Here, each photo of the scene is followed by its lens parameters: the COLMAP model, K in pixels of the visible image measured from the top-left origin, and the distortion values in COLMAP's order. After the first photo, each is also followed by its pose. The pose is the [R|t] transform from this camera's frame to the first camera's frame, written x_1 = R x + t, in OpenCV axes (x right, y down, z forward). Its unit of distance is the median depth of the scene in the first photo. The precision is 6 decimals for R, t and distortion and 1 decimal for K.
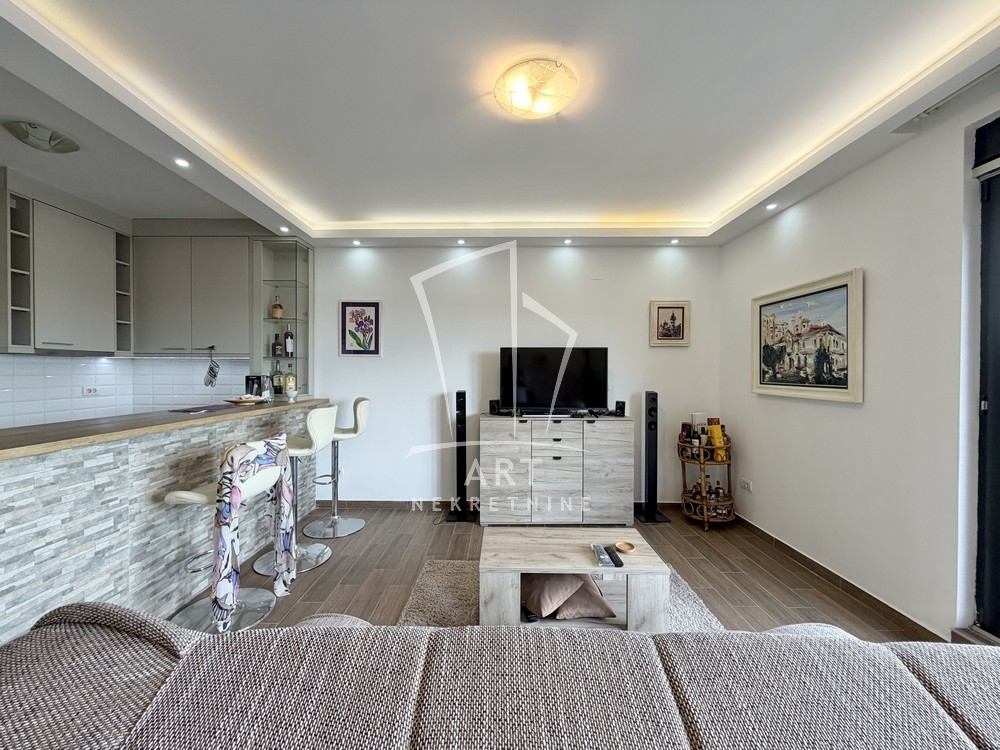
lens RADIAL K [[399.3, 0, 499.3], [0, 399.3, 375.0], [0, 0, 1]] dist [-0.002397, 0.000046]
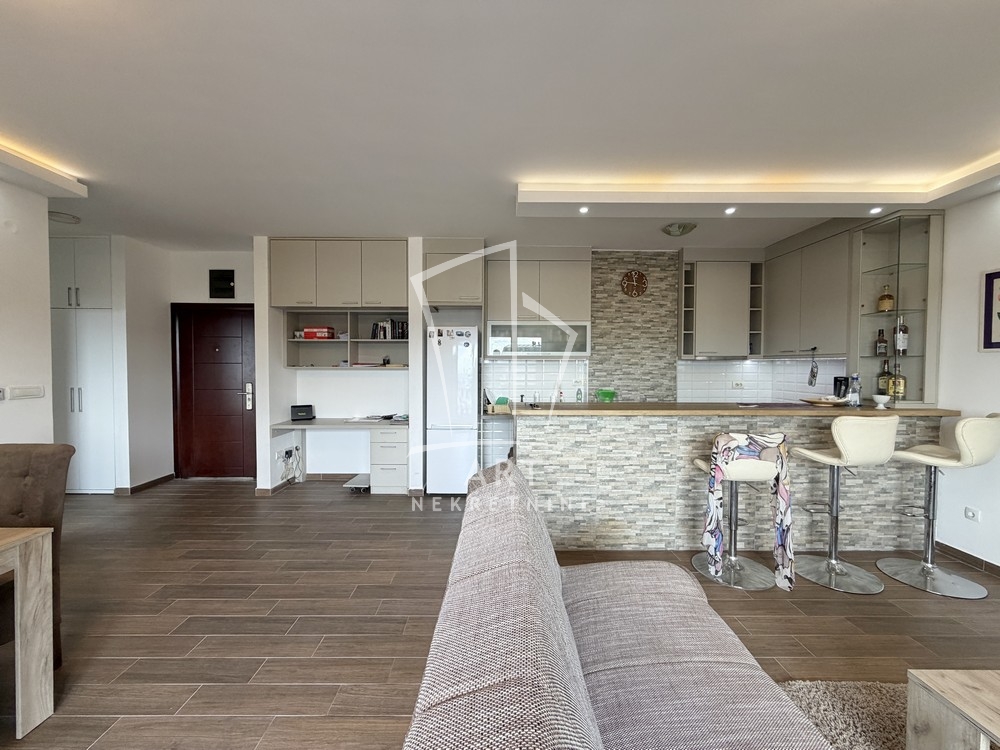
lens RADIAL K [[399.3, 0, 489.9], [0, 399.3, 374.0], [0, 0, 1]] dist [-0.002397, 0.000046]
pose [[-0.003349, 0.018547, -0.999822, 0.348561], [-0.009430, 0.999783, 0.018578, -0.015426], [0.999950, 0.009491, -0.003173, 0.160697]]
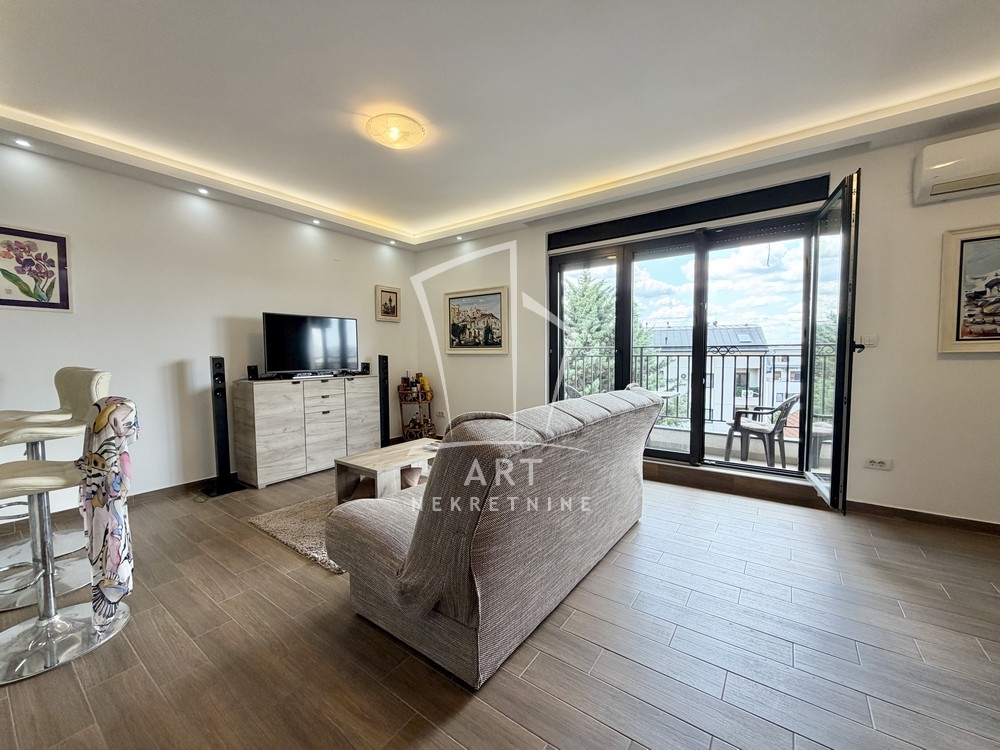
lens RADIAL K [[399.3, 0, 500.9], [0, 399.3, 373.5], [0, 0, 1]] dist [-0.002397, 0.000046]
pose [[0.573499, -0.048838, 0.817749, -0.514255], [0.015733, 0.998694, 0.048611, 0.048542], [-0.819055, -0.015012, 0.573519, -0.077178]]
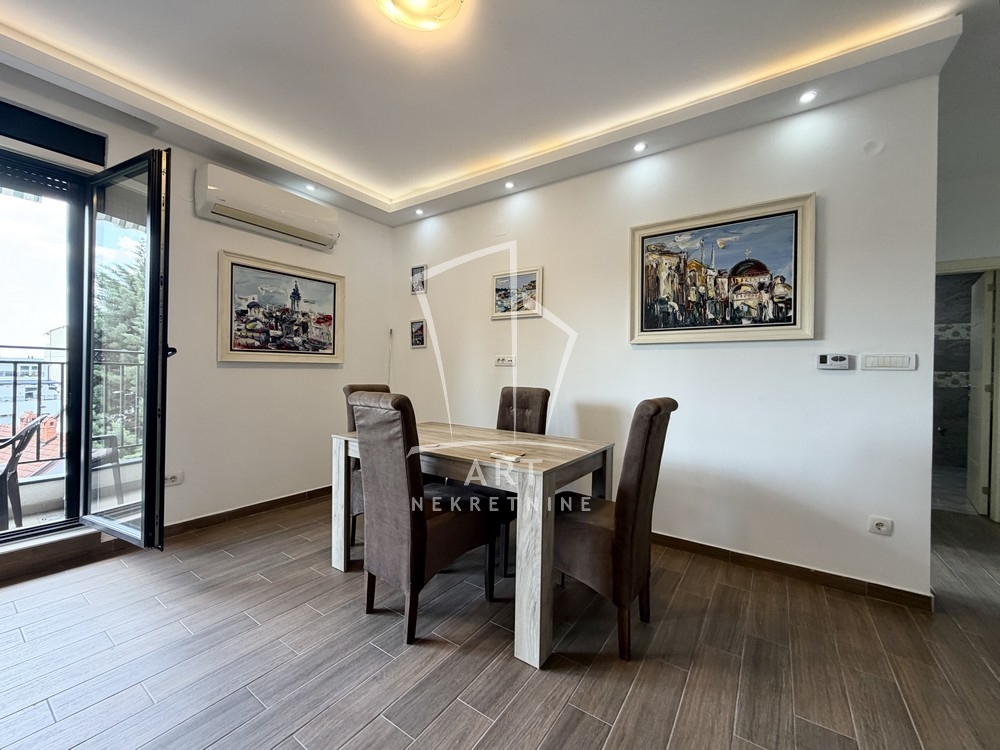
lens RADIAL K [[399.3, 0, 489.4], [0, 399.3, 371.9], [0, 0, 1]] dist [-0.002397, 0.000046]
pose [[-0.826913, -0.015926, 0.562104, -0.327508], [-0.013189, 0.999873, 0.008927, 0.067048], [-0.562175, -0.000032, -0.827018, 0.043205]]
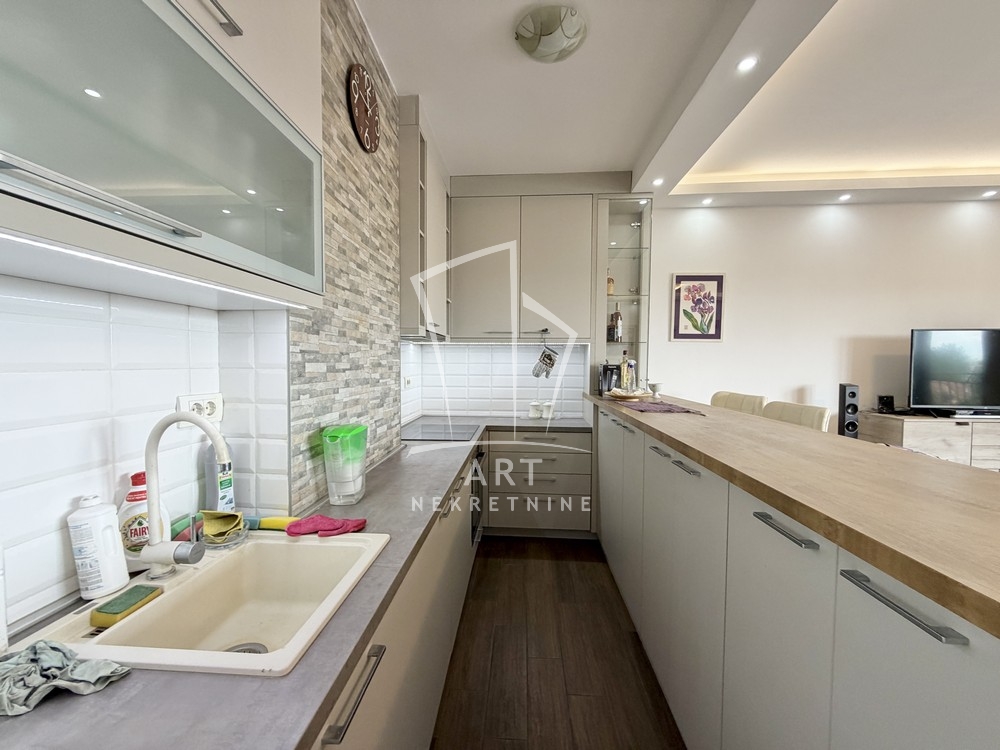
lens RADIAL K [[399.3, 0, 493.2], [0, 399.3, 373.1], [0, 0, 1]] dist [-0.002397, 0.000046]
pose [[0.998079, 0.001955, -0.061928, -0.819617], [-0.000696, 0.999793, 0.020342, 0.002200], [0.061955, -0.020260, 0.997873, 0.172083]]
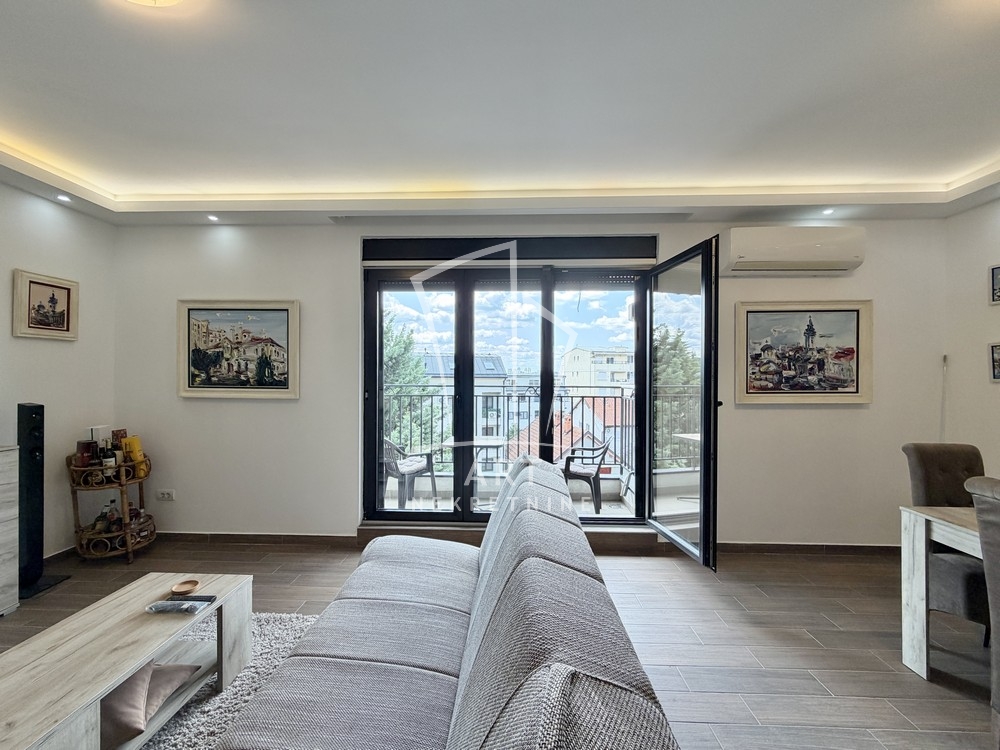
lens RADIAL K [[399.3, 0, 498.8], [0, 399.3, 376.4], [0, 0, 1]] dist [-0.002397, 0.000046]
pose [[0.017770, -0.004695, 0.999831, -0.311034], [0.001285, 0.999988, 0.004673, -0.008106], [-0.999841, 0.001202, 0.017776, 0.201237]]
